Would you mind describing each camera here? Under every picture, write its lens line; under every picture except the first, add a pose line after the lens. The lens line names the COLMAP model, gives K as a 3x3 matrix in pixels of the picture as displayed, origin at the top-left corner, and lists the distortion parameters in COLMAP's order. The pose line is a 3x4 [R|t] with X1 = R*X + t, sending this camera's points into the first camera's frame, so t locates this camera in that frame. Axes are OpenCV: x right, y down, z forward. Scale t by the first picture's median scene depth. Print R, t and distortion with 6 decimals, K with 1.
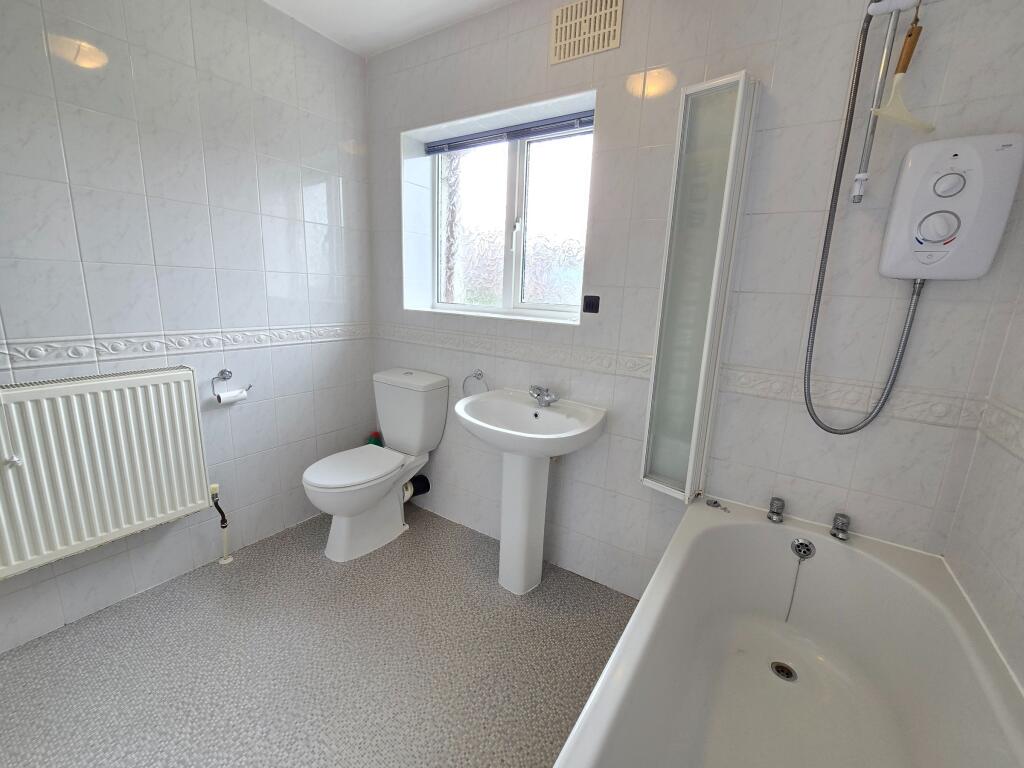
lens RADIAL K [[415.3, 0, 512.0], [0, 415.3, 384.0], [0, 0, 1]] dist [0.000244, 0.000070]
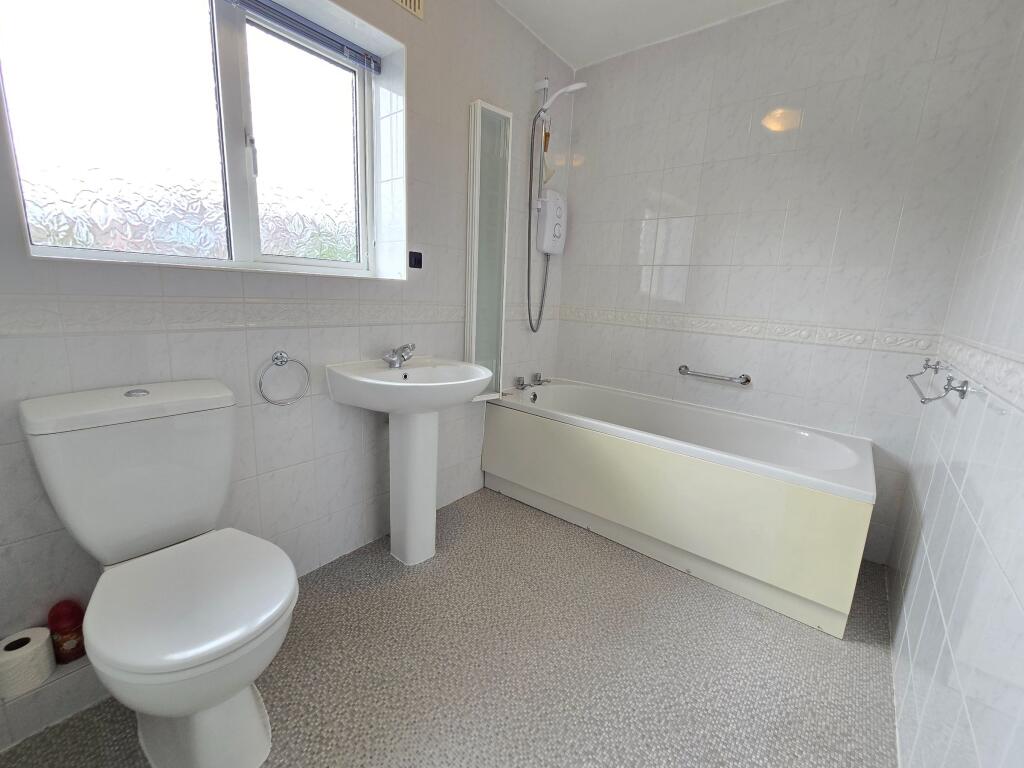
lens RADIAL K [[435.5, 0, 514.9], [0, 435.5, 371.7], [0, 0, 1]] dist [0.021710, 0.000109]
pose [[0.087223, -0.232089, 0.968776, -1.142219], [0.163101, 0.962687, 0.215945, -0.142889], [-0.982746, 0.139173, 0.121823, 0.797822]]
